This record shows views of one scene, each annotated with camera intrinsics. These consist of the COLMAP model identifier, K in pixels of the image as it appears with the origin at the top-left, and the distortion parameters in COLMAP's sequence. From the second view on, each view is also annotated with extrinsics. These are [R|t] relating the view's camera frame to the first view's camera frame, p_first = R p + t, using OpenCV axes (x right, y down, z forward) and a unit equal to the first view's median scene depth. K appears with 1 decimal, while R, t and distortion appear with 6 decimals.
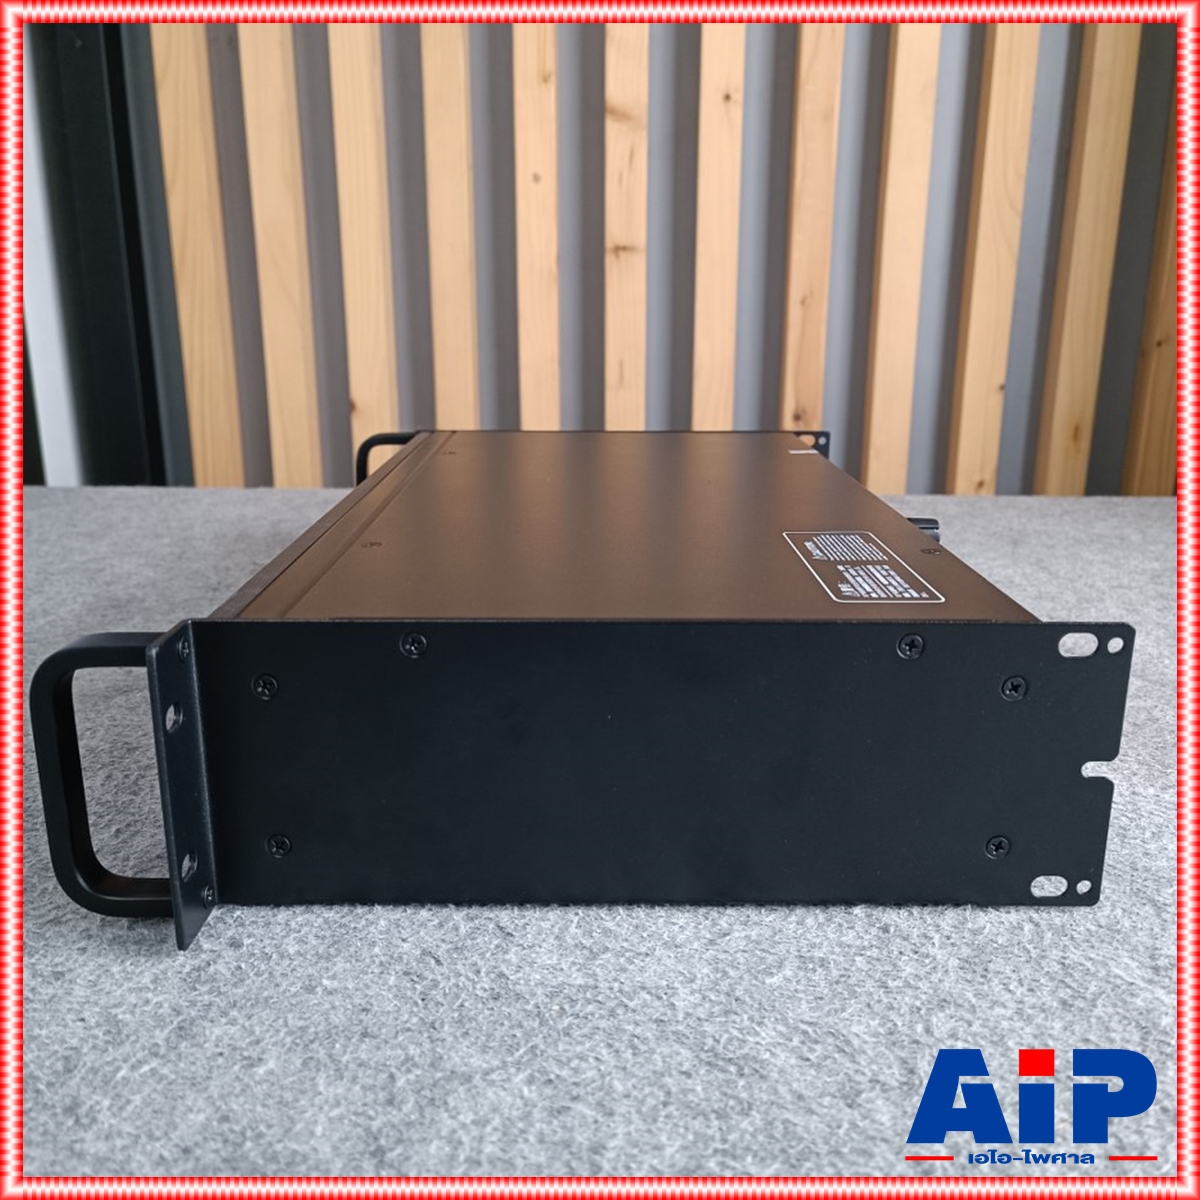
lens RADIAL K [[1142.4, 0, 608.8], [0, 1142.4, 584.6], [0, 0, 1]] dist [0.020421, 0.000000]
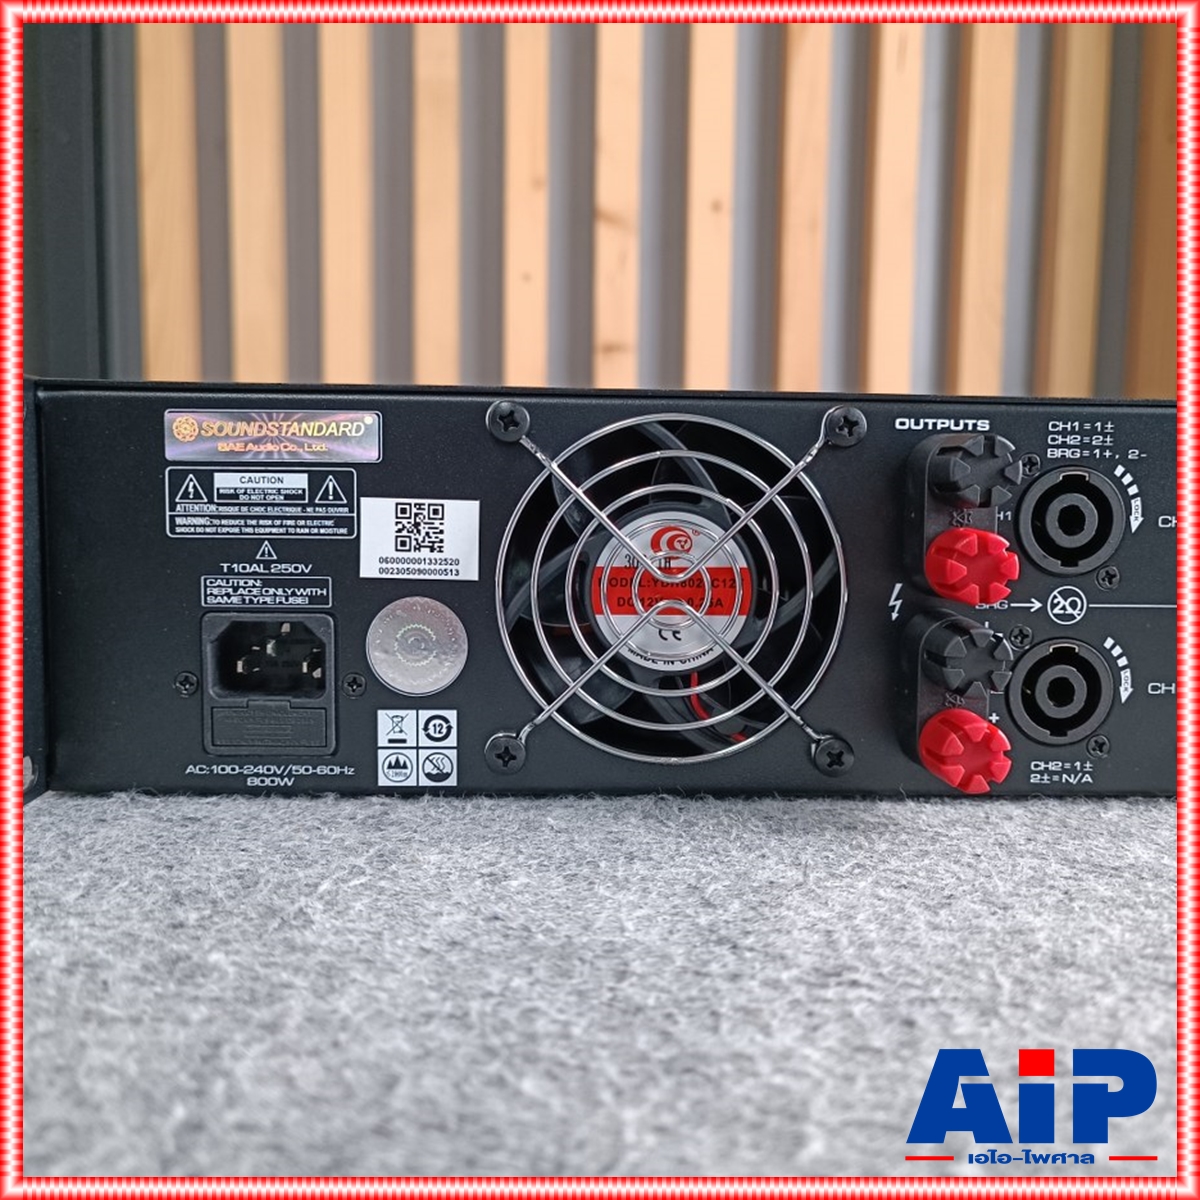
lens RADIAL K [[1142.4, 0, 606.3], [0, 1142.4, 594.2], [0, 0, 1]] dist [0.020421, 0.000000]
pose [[0.996811, 0.006570, 0.079533, -0.296829], [0.007410, 0.984679, -0.174221, 0.372608], [-0.079459, 0.174255, 0.981489, 0.272132]]
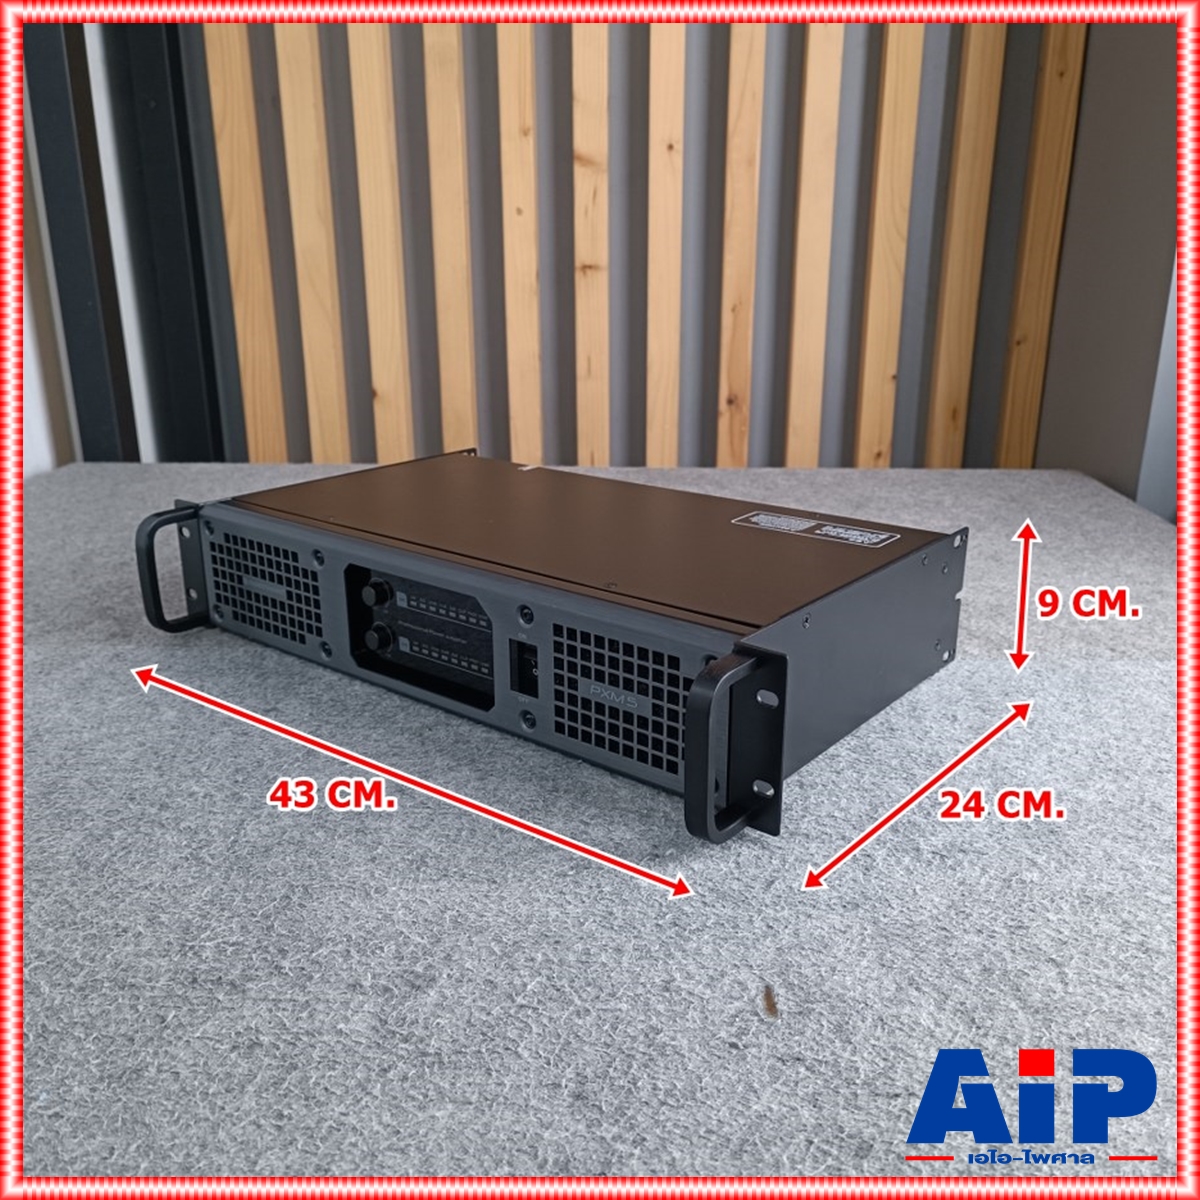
lens RADIAL K [[1142.4, 0, 614.6], [0, 1142.4, 579.1], [0, 0, 1]] dist [0.020421, 0.000000]
pose [[0.999942, -0.002410, -0.010457, 0.218964], [0.002789, 0.999336, 0.036322, 0.004529], [0.010363, -0.036349, 0.999285, -1.085072]]
